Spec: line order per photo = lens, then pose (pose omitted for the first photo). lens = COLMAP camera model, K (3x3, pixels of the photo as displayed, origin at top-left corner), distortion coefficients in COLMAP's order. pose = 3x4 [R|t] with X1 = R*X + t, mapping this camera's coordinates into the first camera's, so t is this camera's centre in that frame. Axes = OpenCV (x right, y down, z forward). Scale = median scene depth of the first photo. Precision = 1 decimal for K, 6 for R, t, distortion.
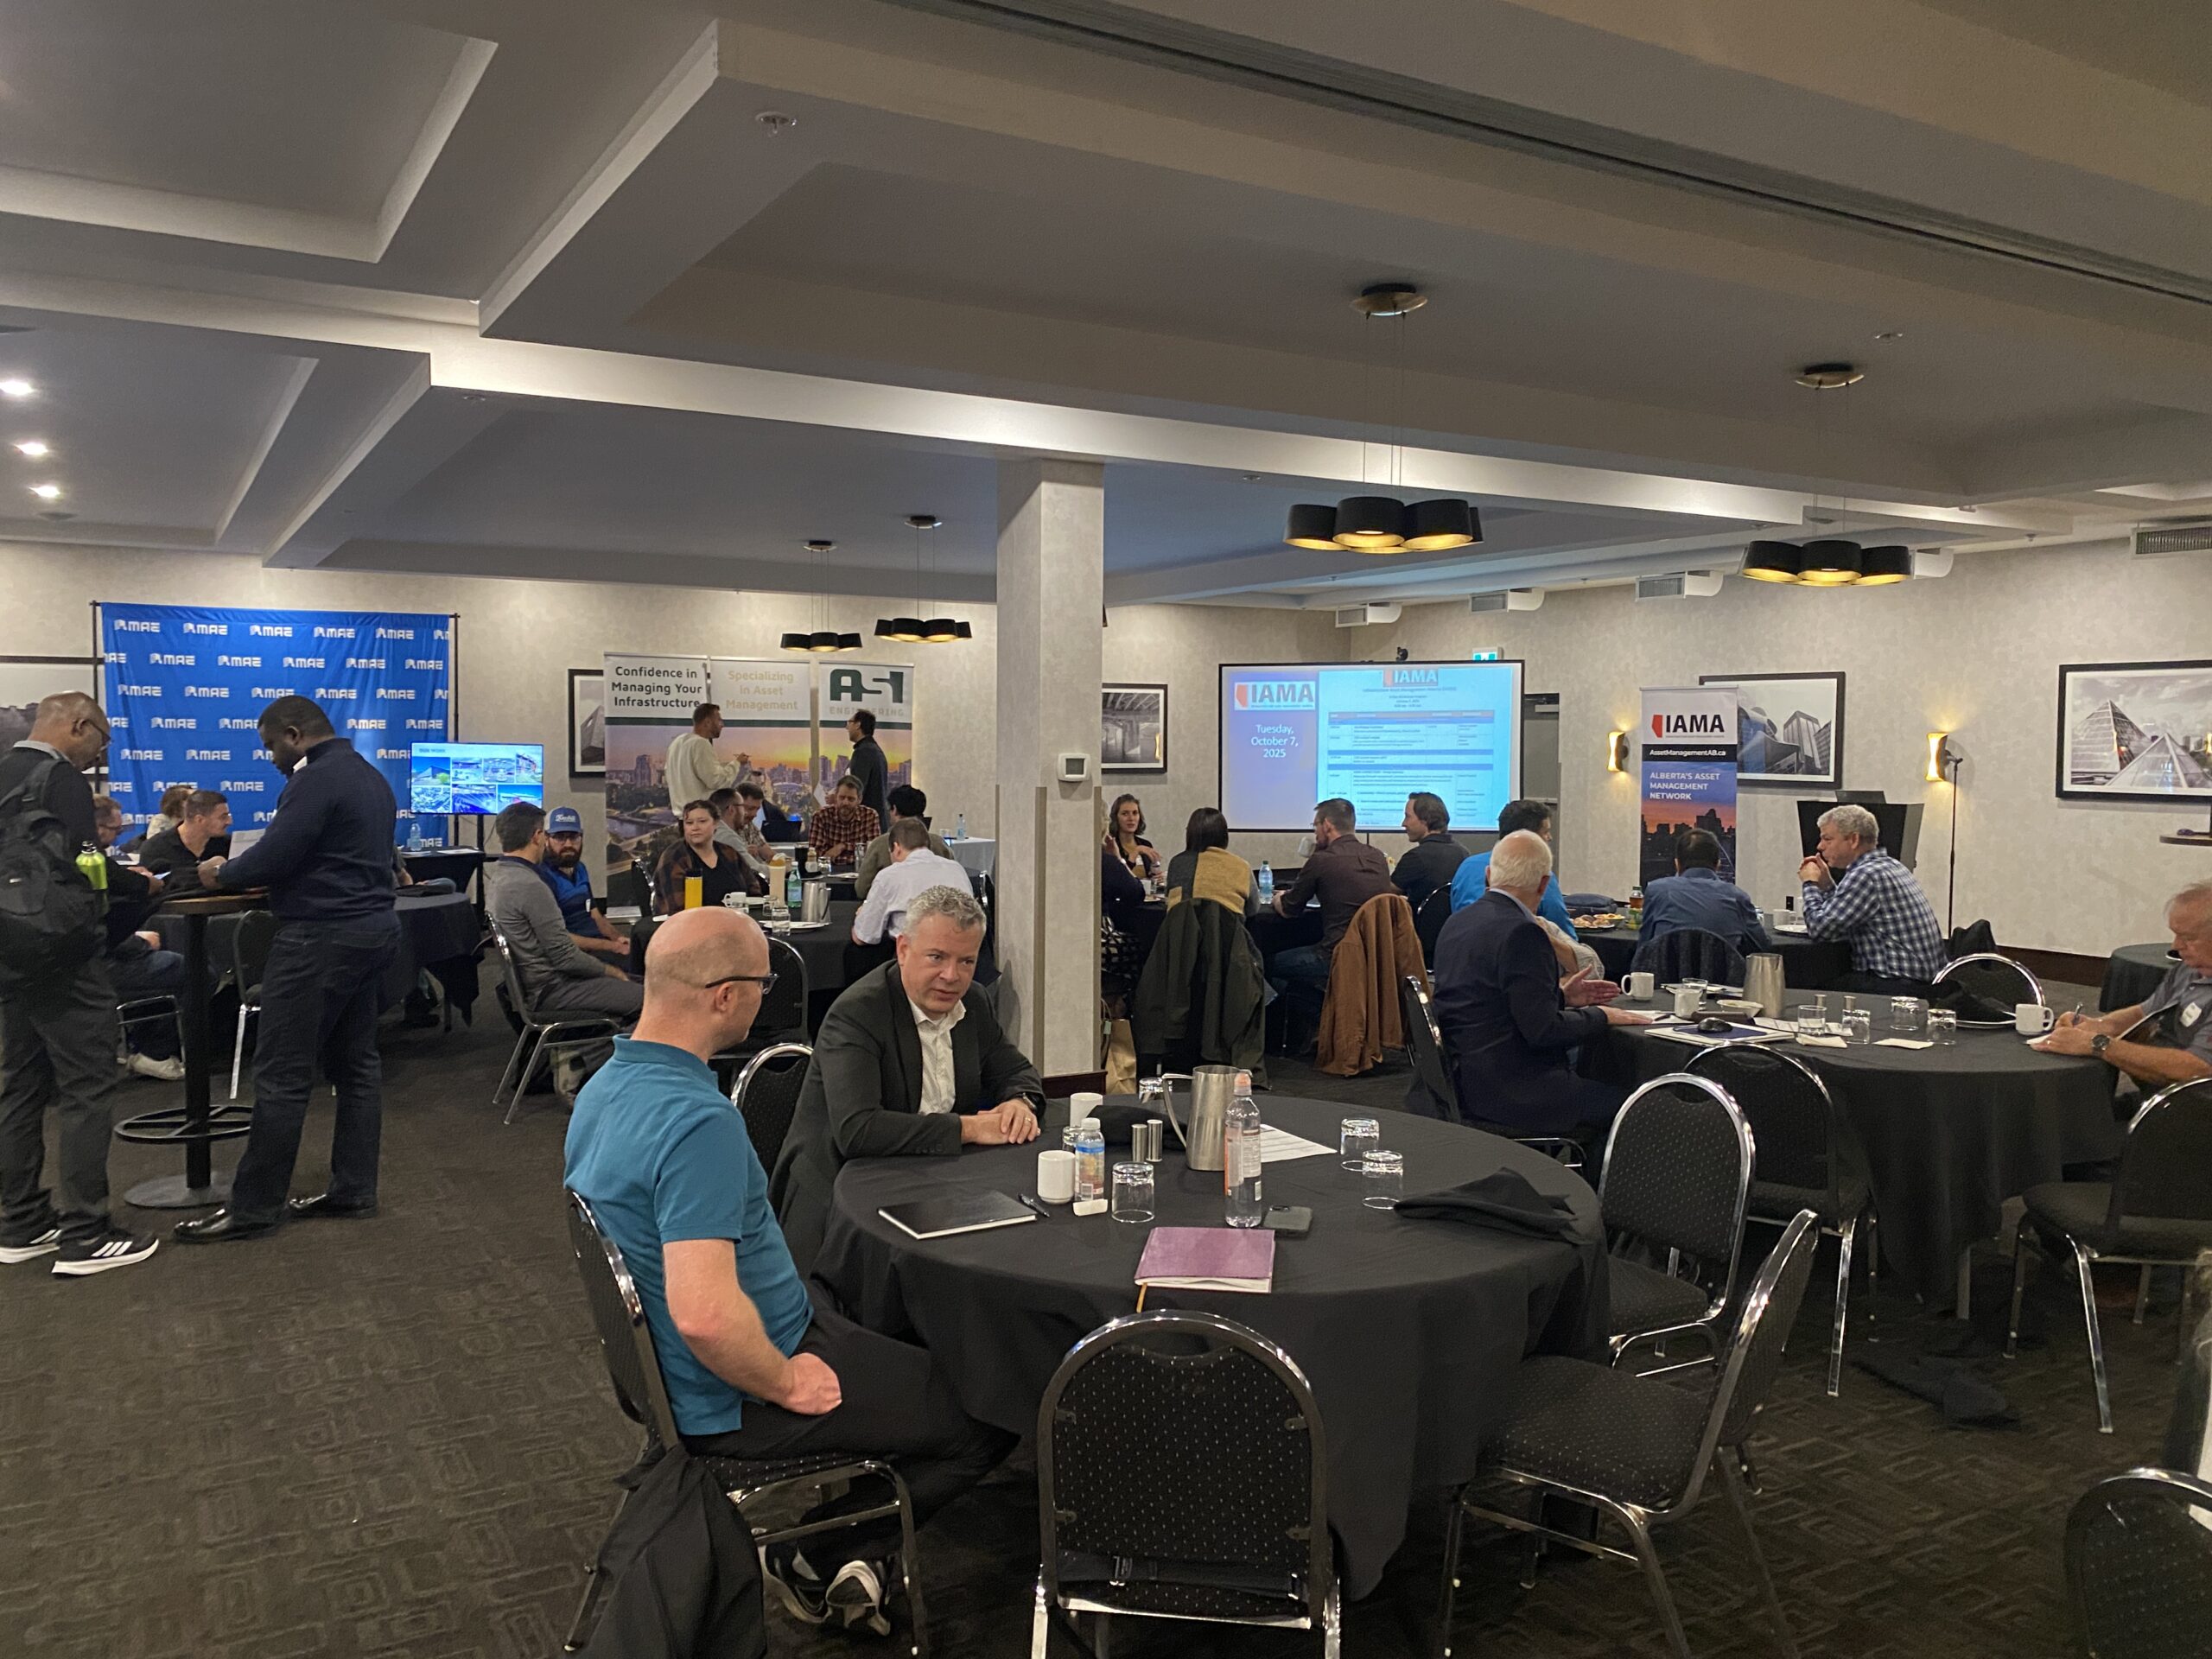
lens RADIAL K [[1691.1, 0, 1091.5], [0, 1691.1, 816.3], [0, 0, 1]] dist [0.034930, -0.033156]
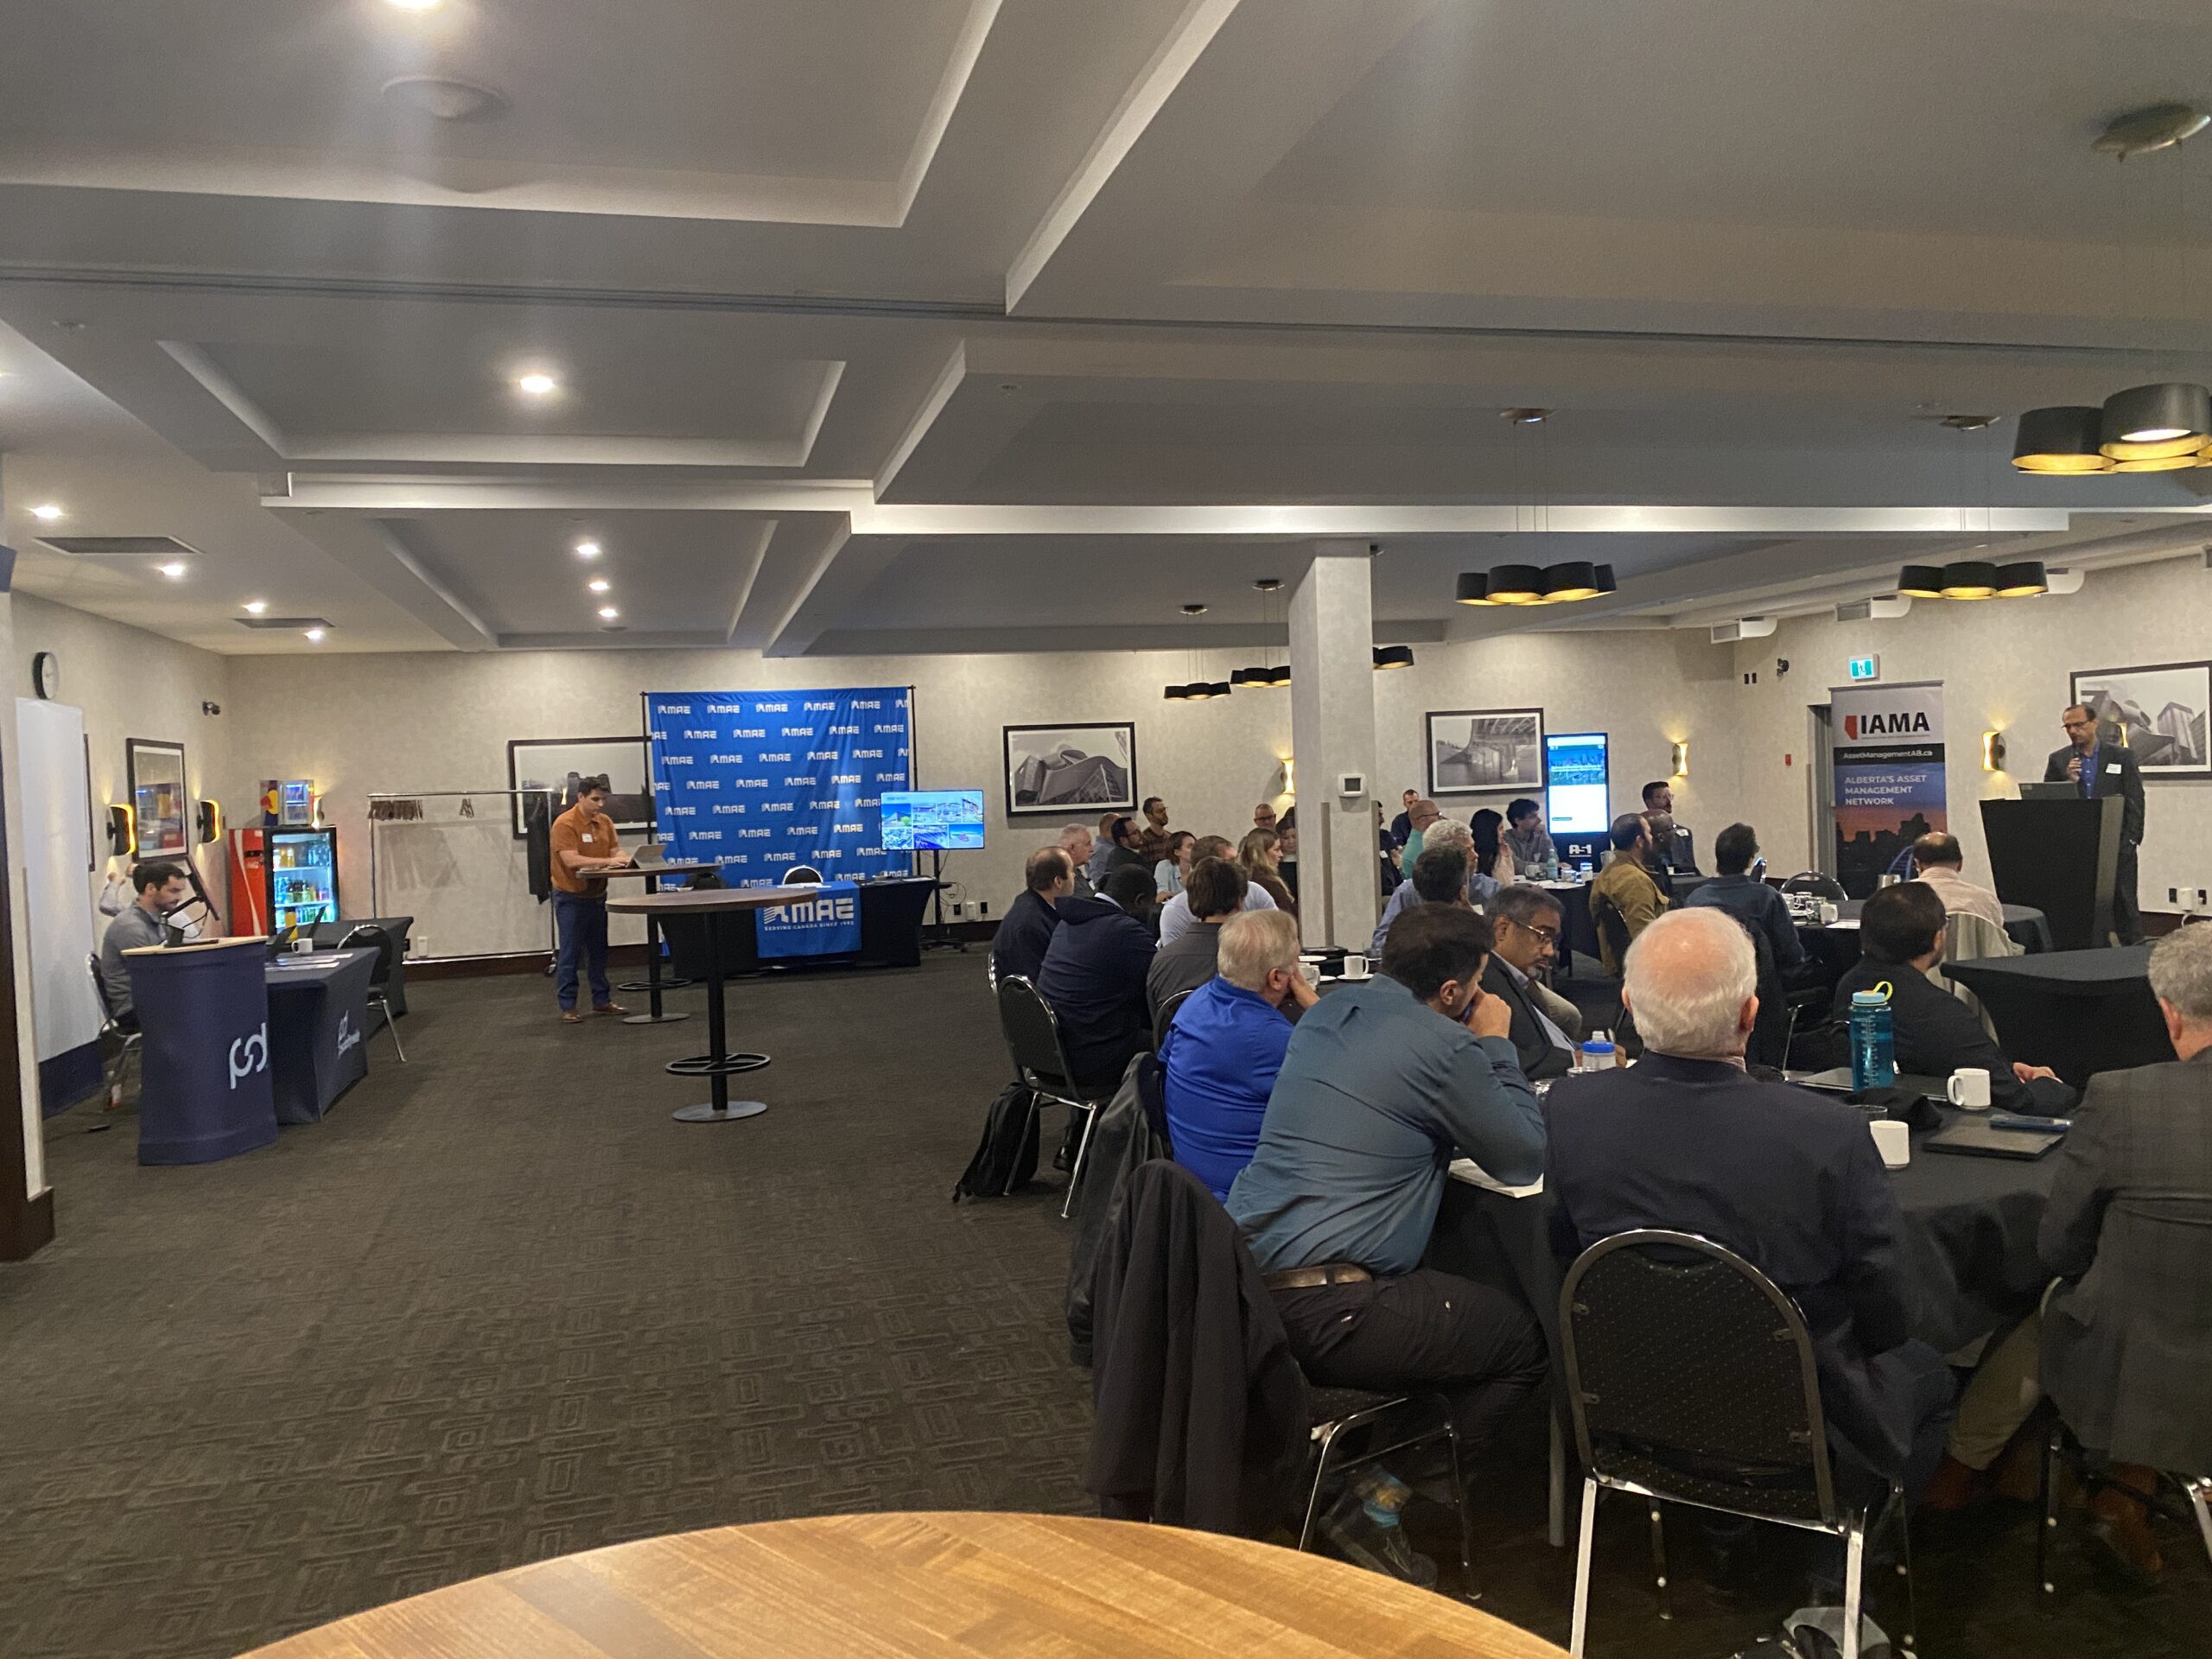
lens RADIAL K [[1691.1, 0, 1118.0], [0, 1691.1, 819.1], [0, 0, 1]] dist [0.034930, -0.033156]
pose [[0.965880, -0.038499, -0.256111, 0.073087], [0.033419, 0.999149, -0.024157, 0.010274], [0.256823, 0.014774, 0.966345, -0.123012]]
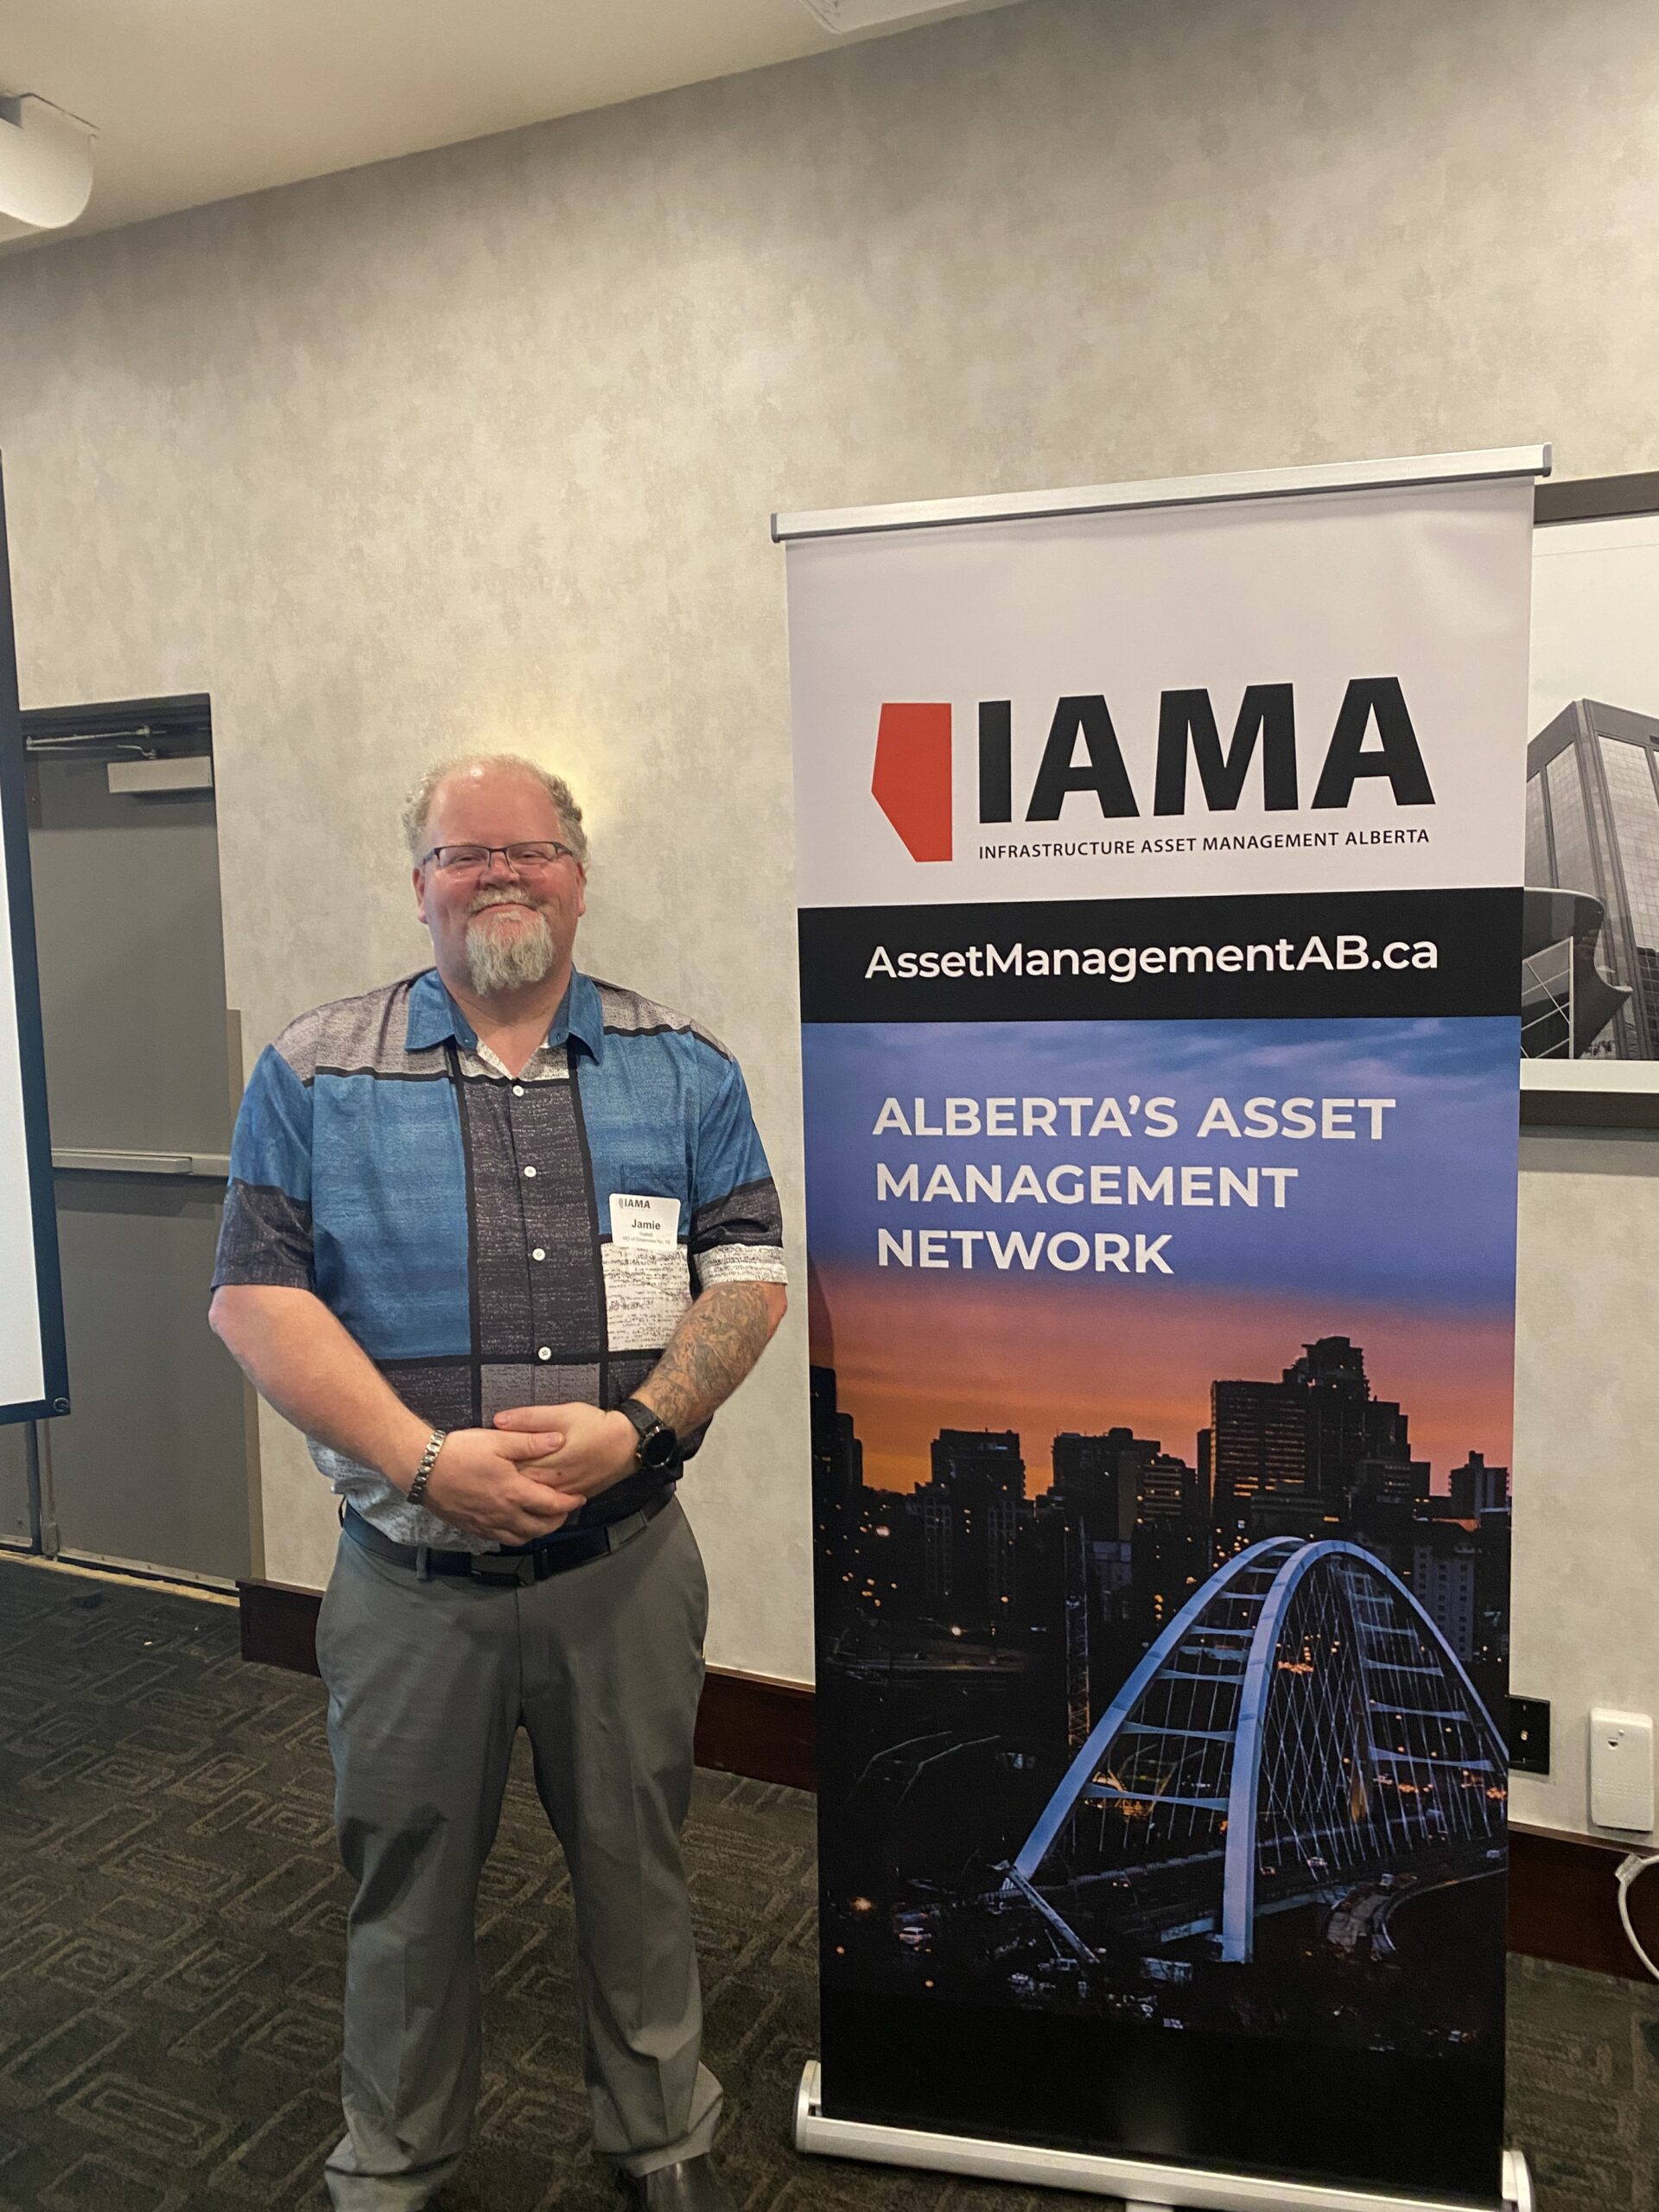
lens RADIAL K [[1691.1, 0, 818.5], [0, 1691.1, 1089.4], [0, 0, 1]] dist [0.034930, -0.033156]
pose [[0.817521, -0.075801, 0.570889, 0.245932], [0.048541, 0.996842, 0.062847, -0.036797], [-0.573850, -0.023667, 0.818618, 0.900676]]
